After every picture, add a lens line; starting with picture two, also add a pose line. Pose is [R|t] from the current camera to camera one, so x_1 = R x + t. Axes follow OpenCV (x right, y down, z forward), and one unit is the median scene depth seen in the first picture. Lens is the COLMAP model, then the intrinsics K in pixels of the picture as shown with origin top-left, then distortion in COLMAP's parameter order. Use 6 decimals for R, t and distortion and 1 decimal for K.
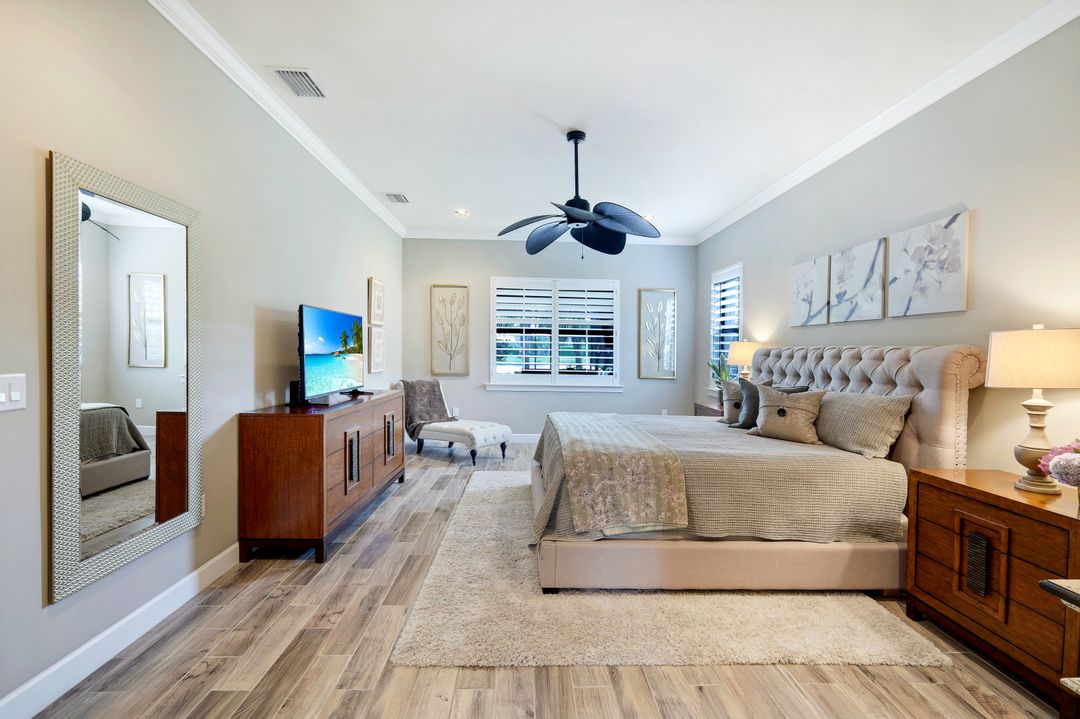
lens RADIAL K [[487.5, 0, 547.4], [0, 487.5, 352.8], [0, 0, 1]] dist [0.002081, 0.000171]
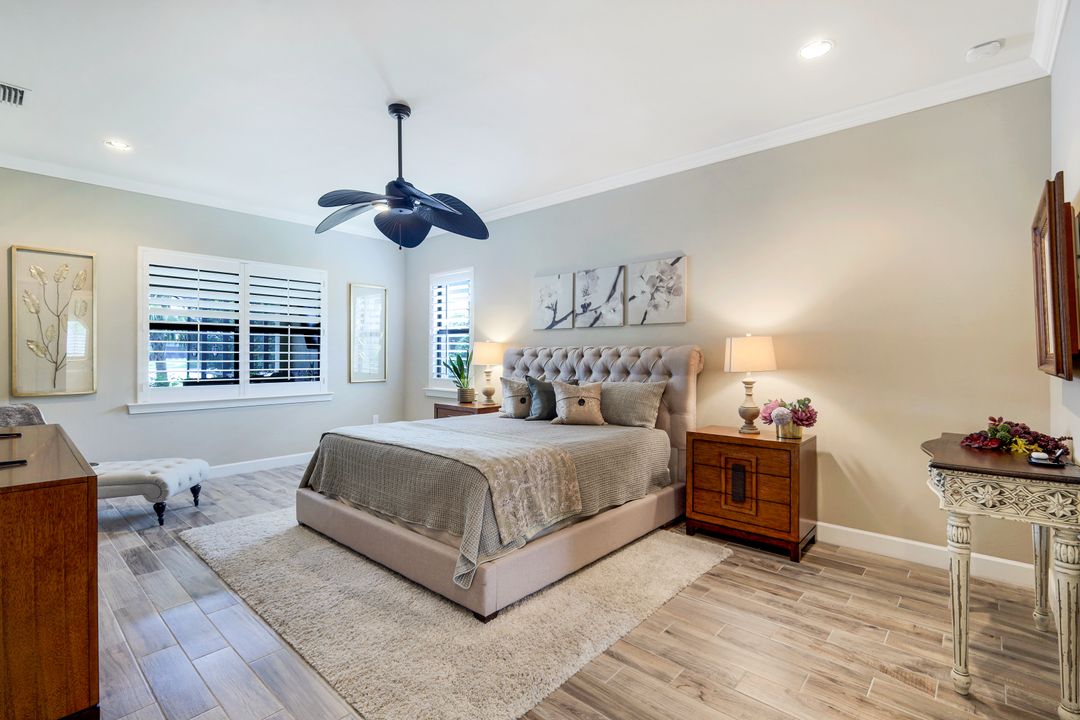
lens RADIAL K [[502.1, 0, 542.2], [0, 502.1, 346.3], [0, 0, 1]] dist [-0.001601, -0.000071]
pose [[0.687565, -0.005537, 0.726102, -0.500231], [0.014929, 0.999867, -0.006513, -0.008326], [-0.725969, 0.015318, 0.687556, 0.229486]]
